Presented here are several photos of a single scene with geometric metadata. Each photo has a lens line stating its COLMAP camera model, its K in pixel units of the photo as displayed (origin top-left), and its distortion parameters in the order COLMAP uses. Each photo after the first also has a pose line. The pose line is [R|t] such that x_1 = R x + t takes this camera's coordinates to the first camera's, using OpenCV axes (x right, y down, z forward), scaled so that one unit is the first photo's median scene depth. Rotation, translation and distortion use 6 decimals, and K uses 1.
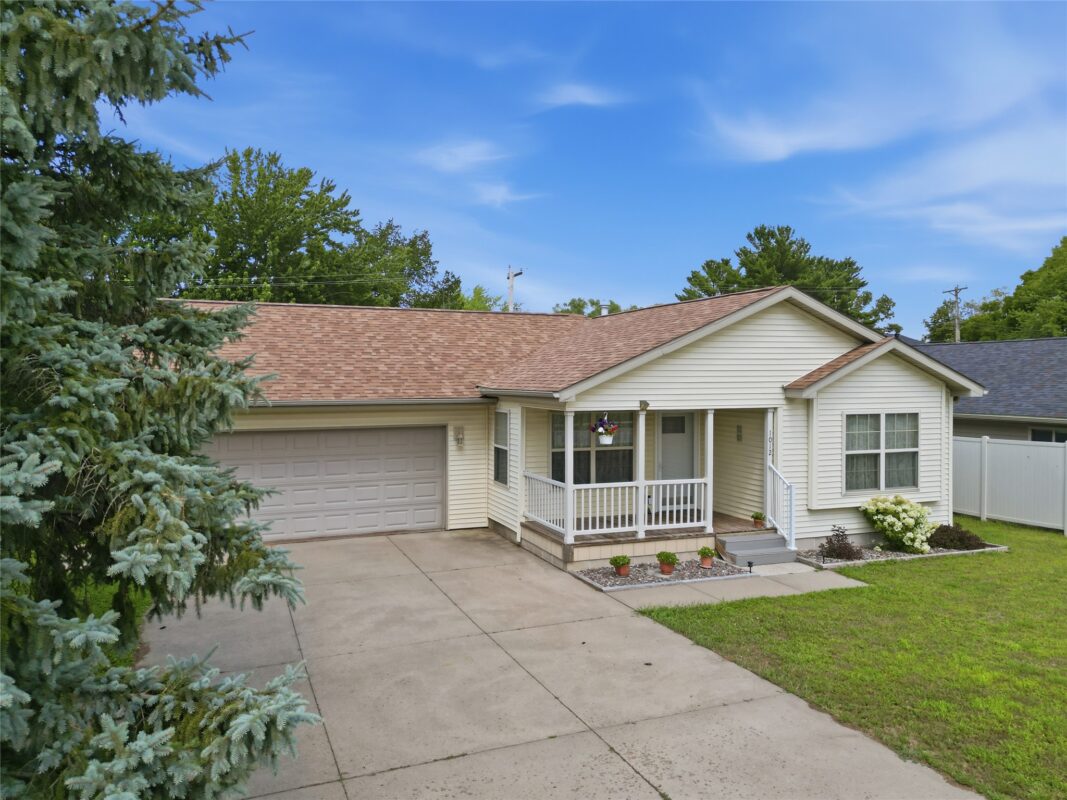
lens RADIAL K [[751.5, 0, 526.7], [0, 751.5, 396.9], [0, 0, 1]] dist [0.063496, -0.052360]
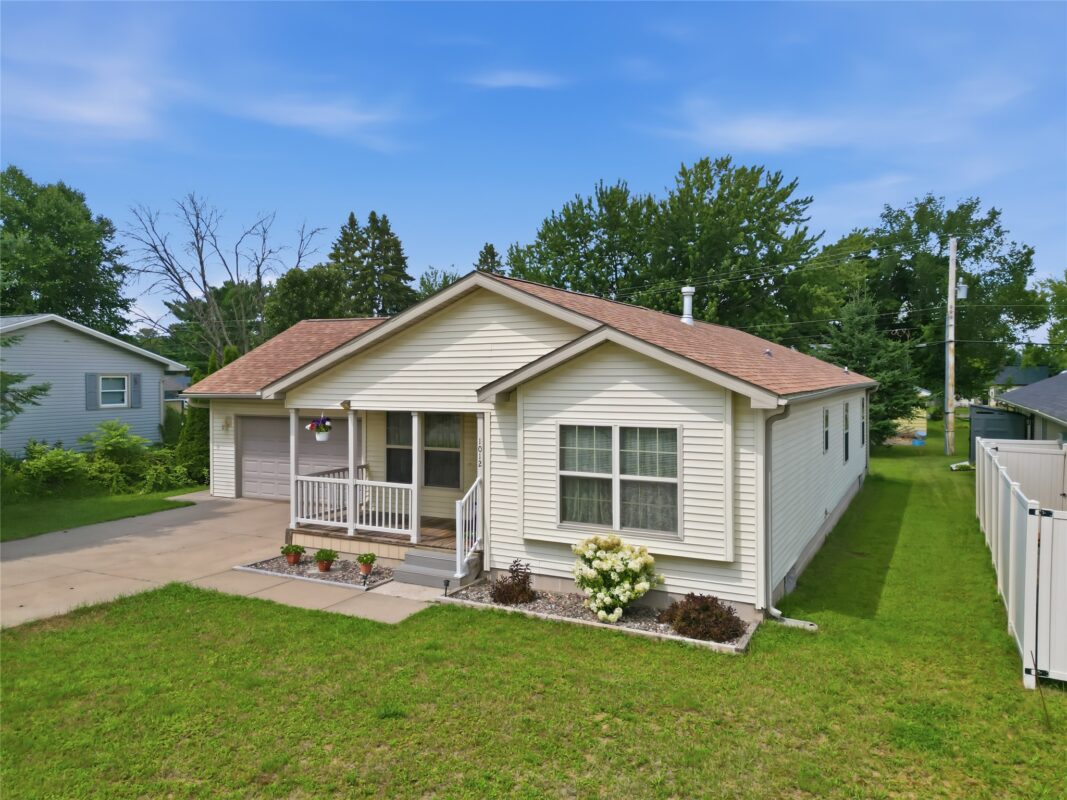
lens RADIAL K [[751.5, 0, 525.6], [0, 751.5, 400.1], [0, 0, 1]] dist [0.063496, -0.052360]
pose [[0.693396, 0.025467, -0.720106, 0.996132], [-0.024187, 0.999635, 0.012062, -0.012131], [0.720150, 0.009053, 0.693759, 0.443307]]
